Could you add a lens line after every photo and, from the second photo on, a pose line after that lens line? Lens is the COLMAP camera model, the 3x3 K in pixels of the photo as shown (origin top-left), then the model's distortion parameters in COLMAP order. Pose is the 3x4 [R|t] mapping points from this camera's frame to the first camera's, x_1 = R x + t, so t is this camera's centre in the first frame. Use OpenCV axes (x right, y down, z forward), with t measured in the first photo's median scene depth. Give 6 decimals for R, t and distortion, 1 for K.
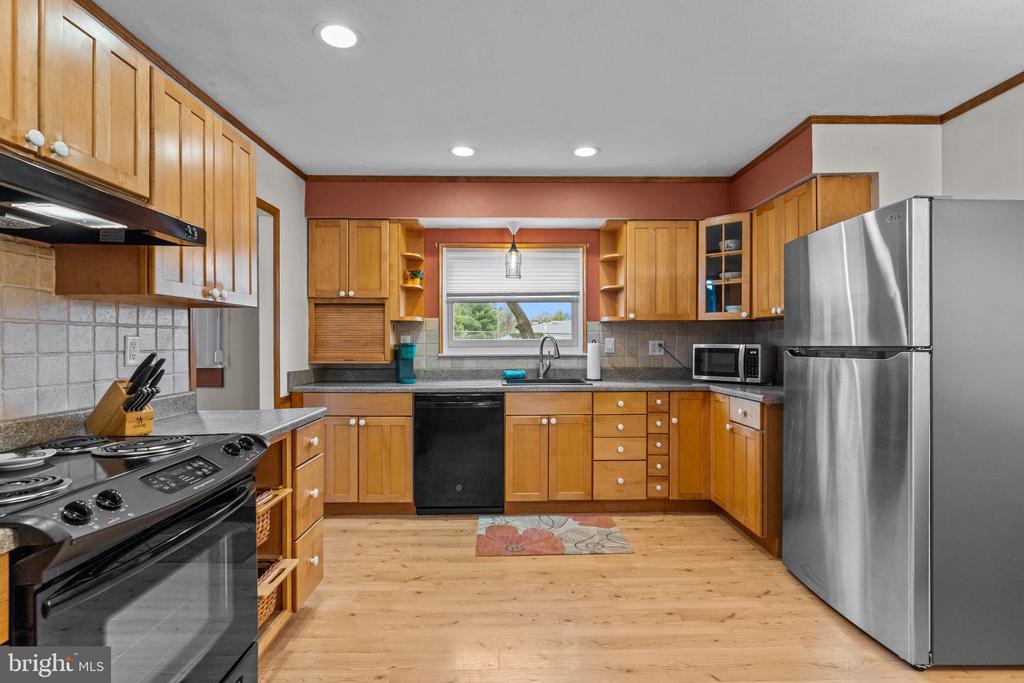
lens RADIAL K [[485.0, 0, 513.5], [0, 485.0, 343.5], [0, 0, 1]] dist [0.003549, -0.000326]
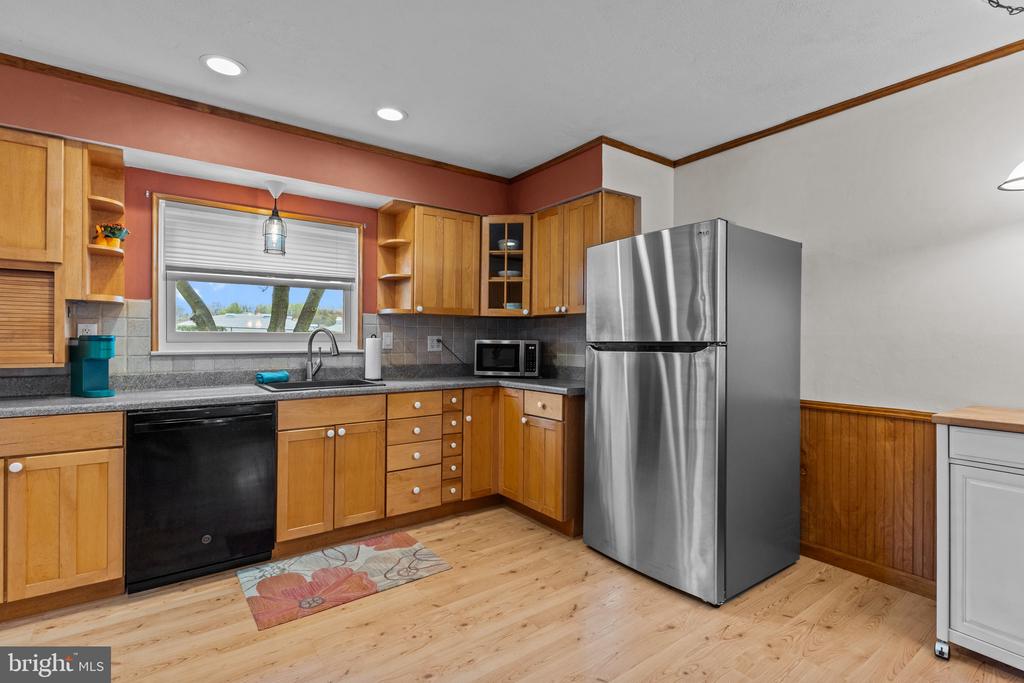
lens RADIAL K [[485.0, 0, 510.9], [0, 485.0, 342.1], [0, 0, 1]] dist [0.003549, -0.000326]
pose [[0.819452, 0.004224, 0.573133, -0.153843], [-0.006348, 0.999978, 0.001706, 0.004182], [-0.573113, -0.005036, 0.819461, 0.158815]]
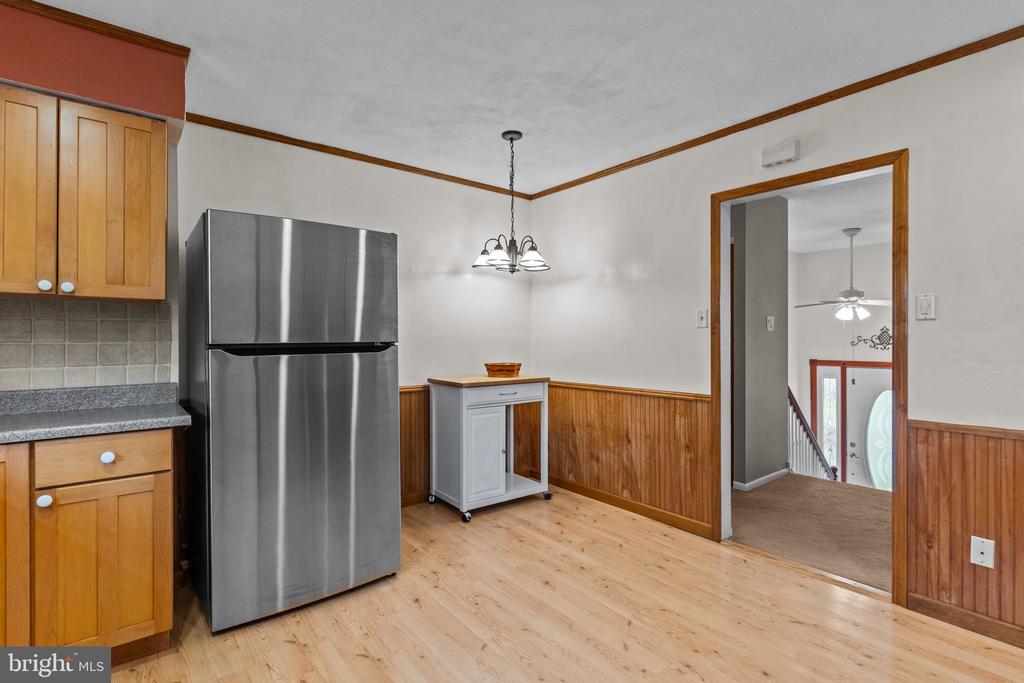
lens RADIAL K [[485.0, 0, 517.9], [0, 485.0, 339.1], [0, 0, 1]] dist [0.003549, -0.000326]
pose [[-0.615491, 0.003075, 0.788138, -0.254122], [0.003652, 0.999993, -0.001049, 0.000711], [-0.788136, 0.002233, -0.615497, 0.834617]]
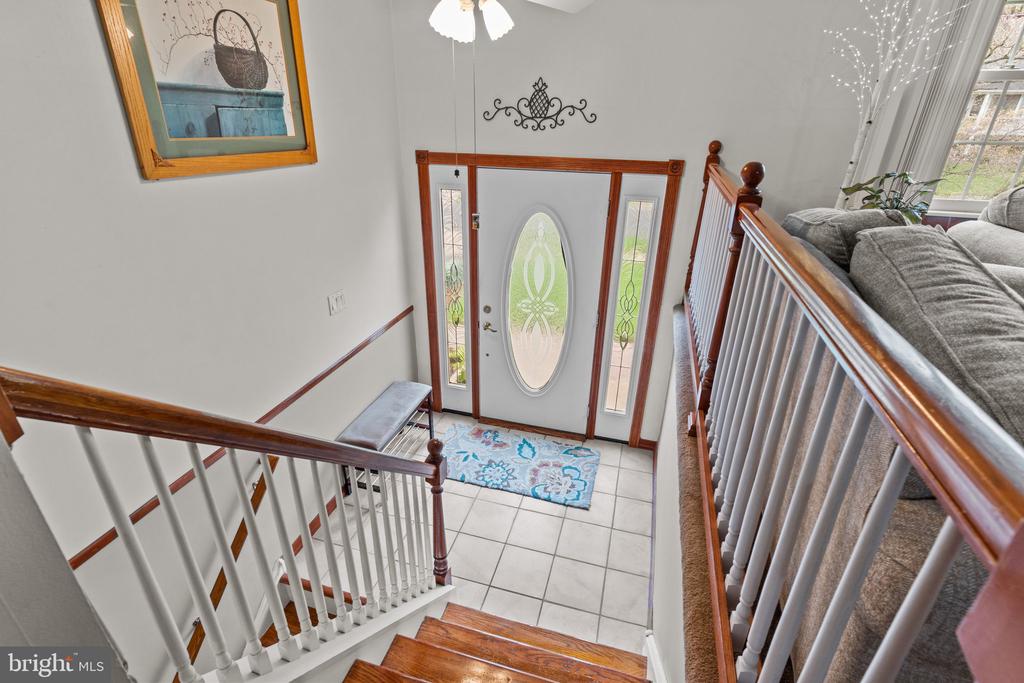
lens RADIAL K [[485.0, 0, 513.7], [0, 485.0, 339.7], [0, 0, 1]] dist [0.003549, -0.000326]
pose [[-0.955960, -0.137442, 0.259327, 0.112087], [-0.016422, 0.907240, 0.420293, 0.018775], [-0.293038, 0.397525, -0.869542, -0.490076]]
